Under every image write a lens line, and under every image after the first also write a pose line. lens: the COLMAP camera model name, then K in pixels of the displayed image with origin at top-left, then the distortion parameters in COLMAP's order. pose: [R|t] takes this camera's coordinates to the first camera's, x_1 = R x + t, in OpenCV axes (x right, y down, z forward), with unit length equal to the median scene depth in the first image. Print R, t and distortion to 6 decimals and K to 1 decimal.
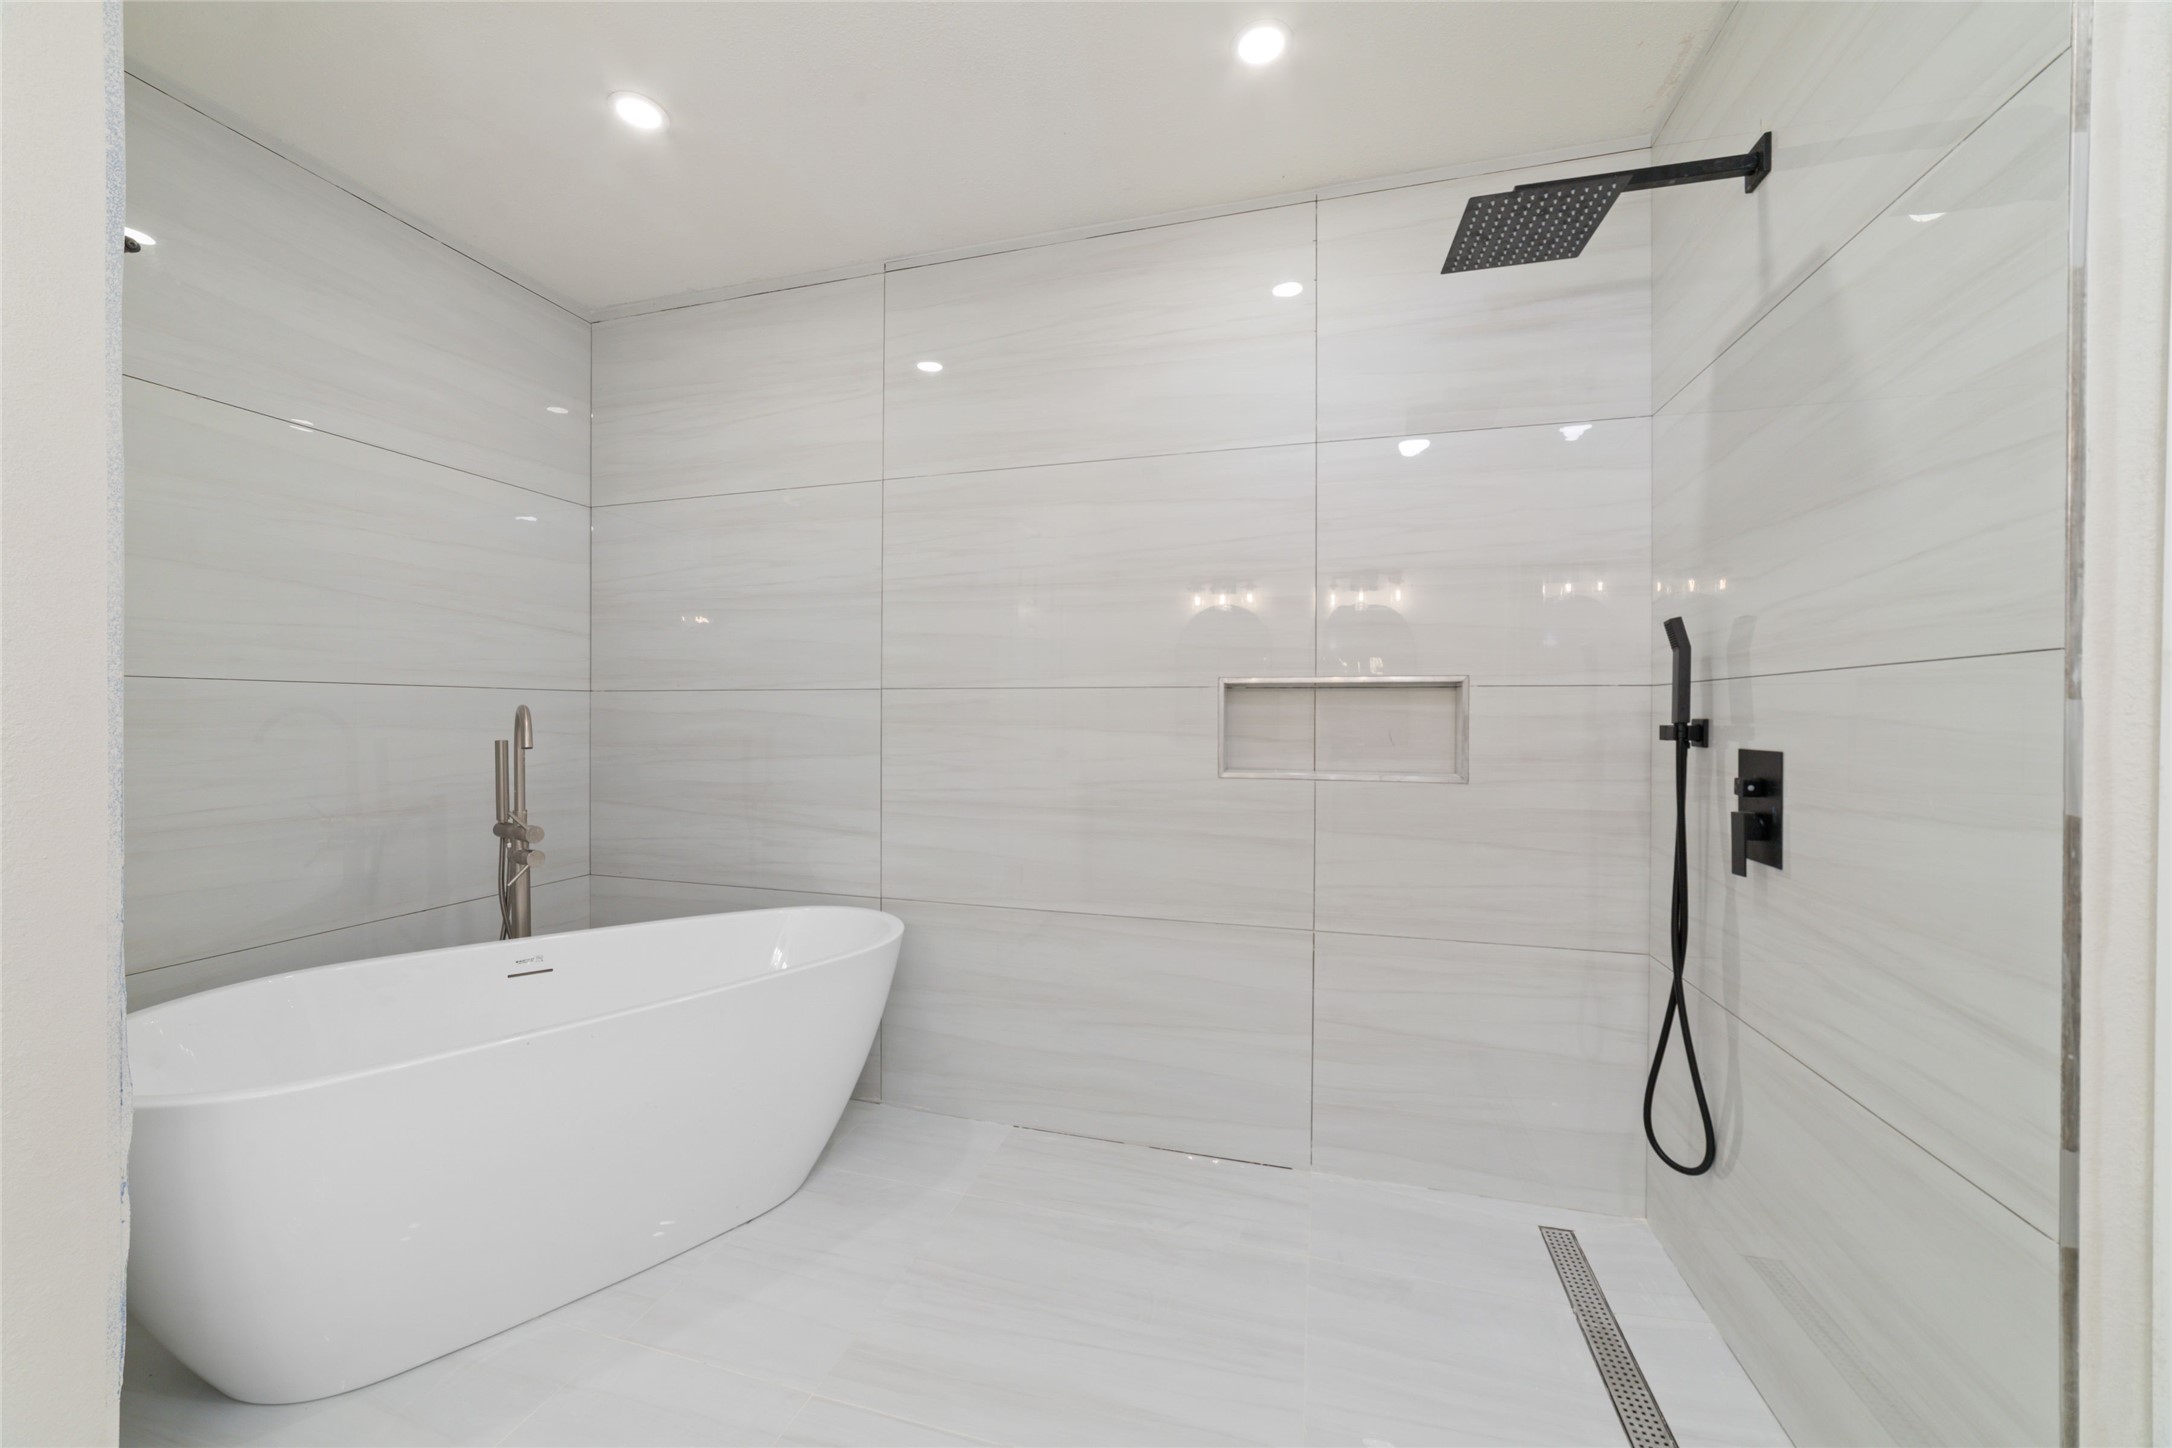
lens RADIAL K [[809.9, 0, 1096.7], [0, 809.9, 717.9], [0, 0, 1]] dist [-0.023483, 0.001062]
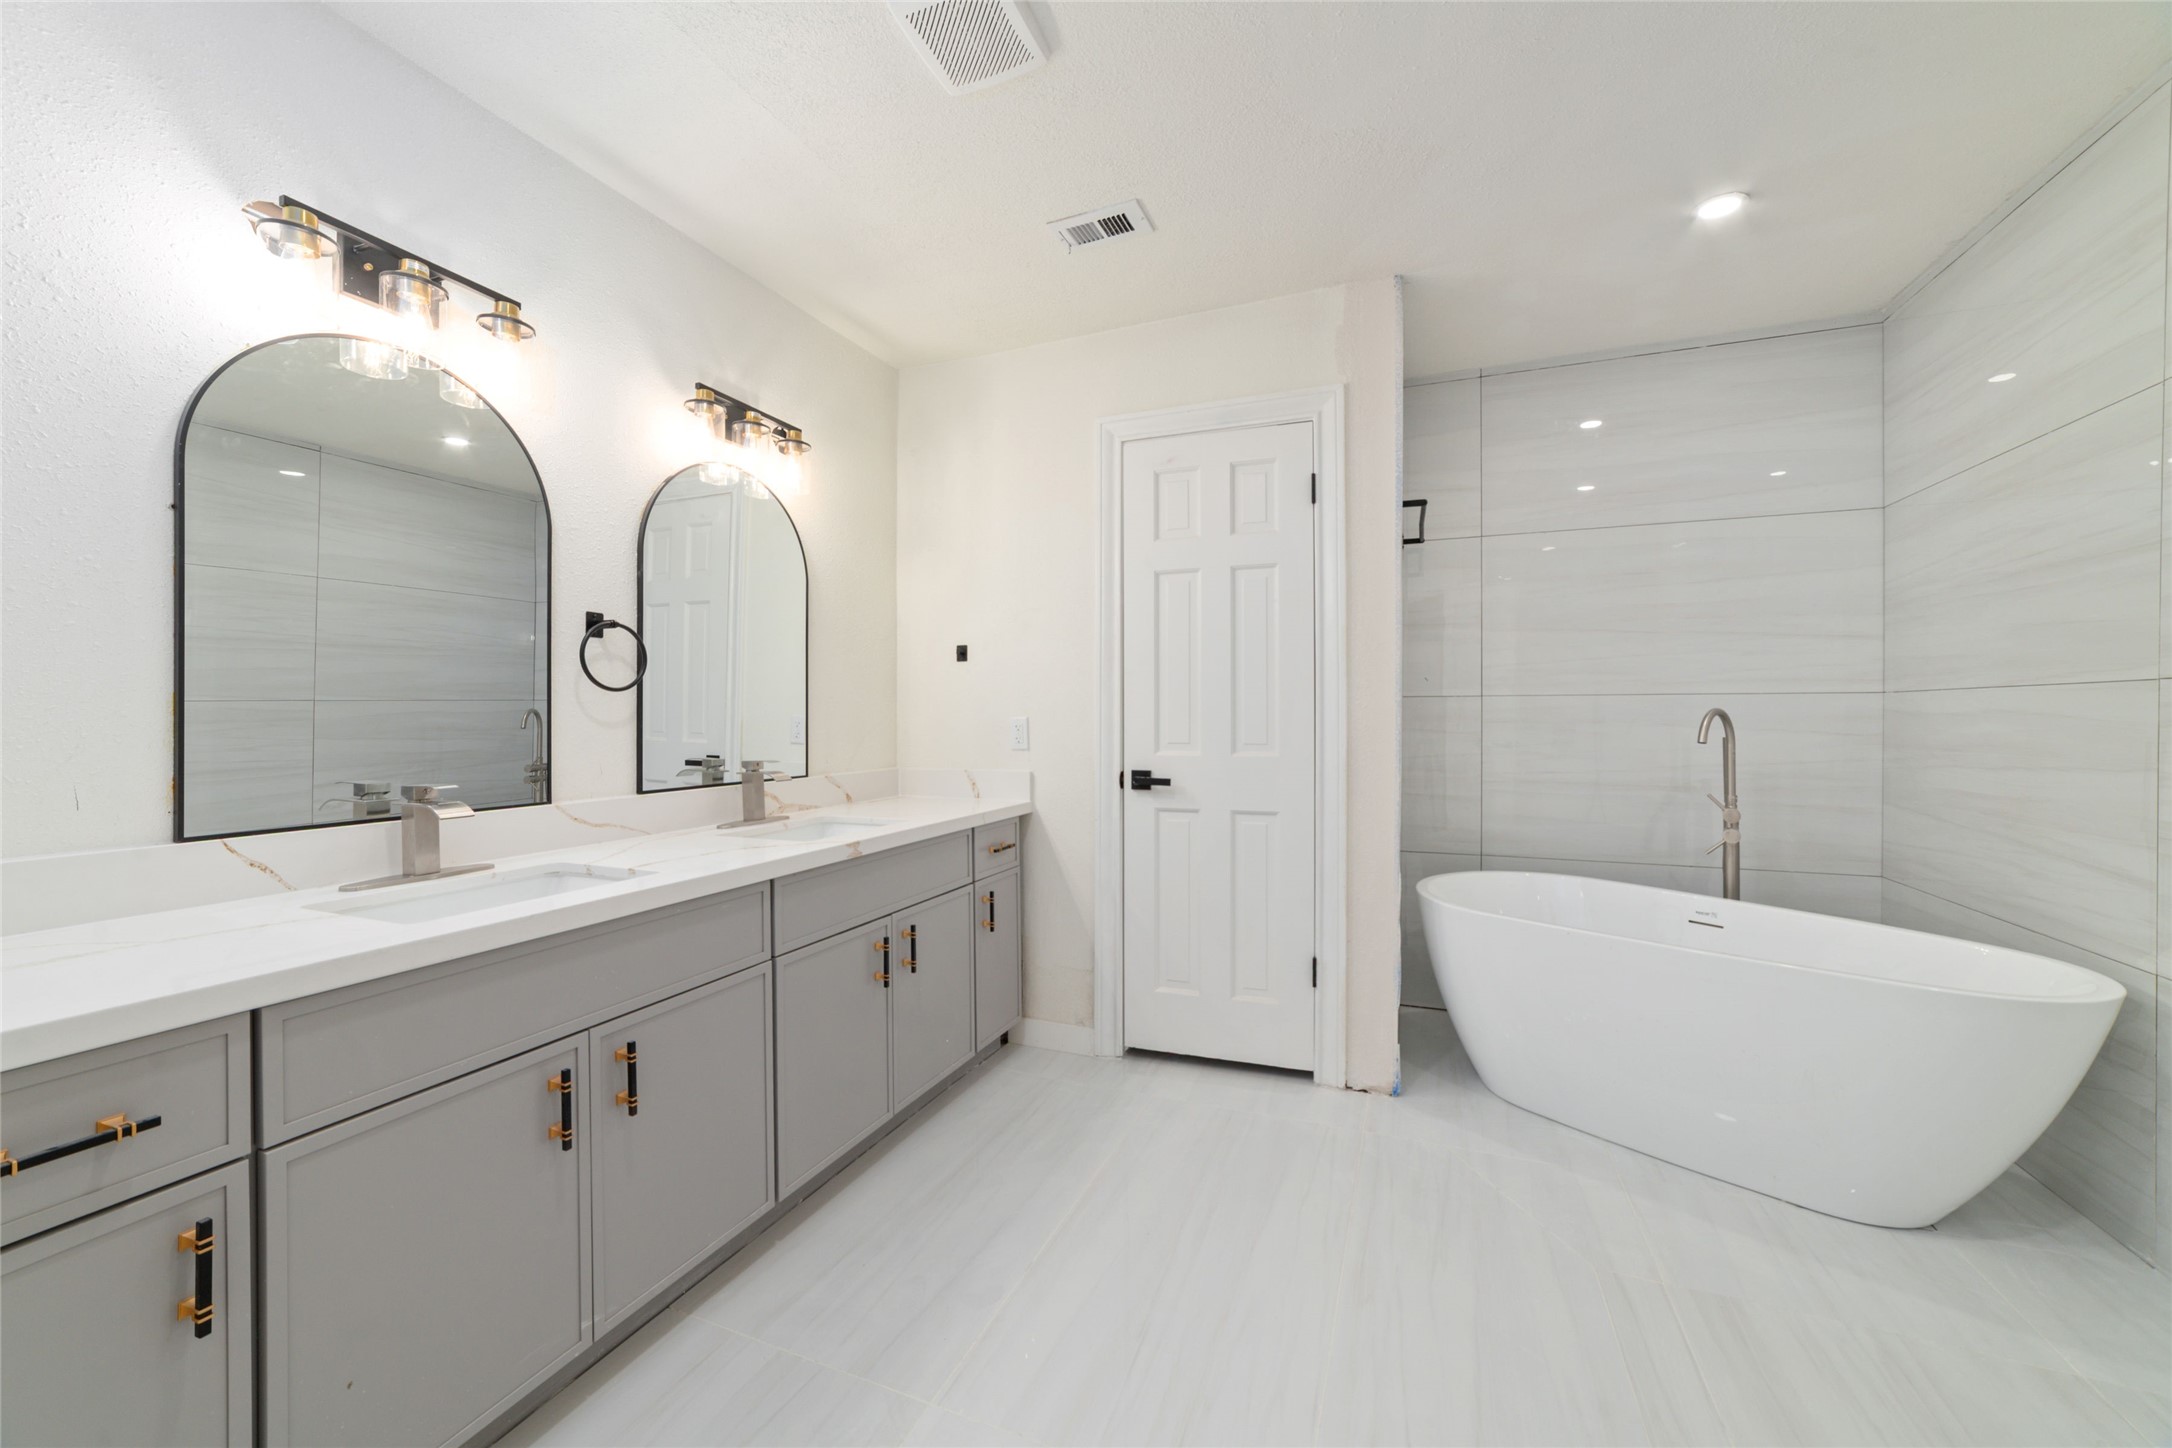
lens RADIAL K [[809.9, 0, 1086.0], [0, 809.9, 716.0], [0, 0, 1]] dist [-0.023483, 0.001062]
pose [[-0.119599, -0.002063, -0.992820, 0.497232], [-0.004643, 0.999988, -0.001518, 0.001713], [0.992811, 0.004428, -0.119607, 0.145989]]
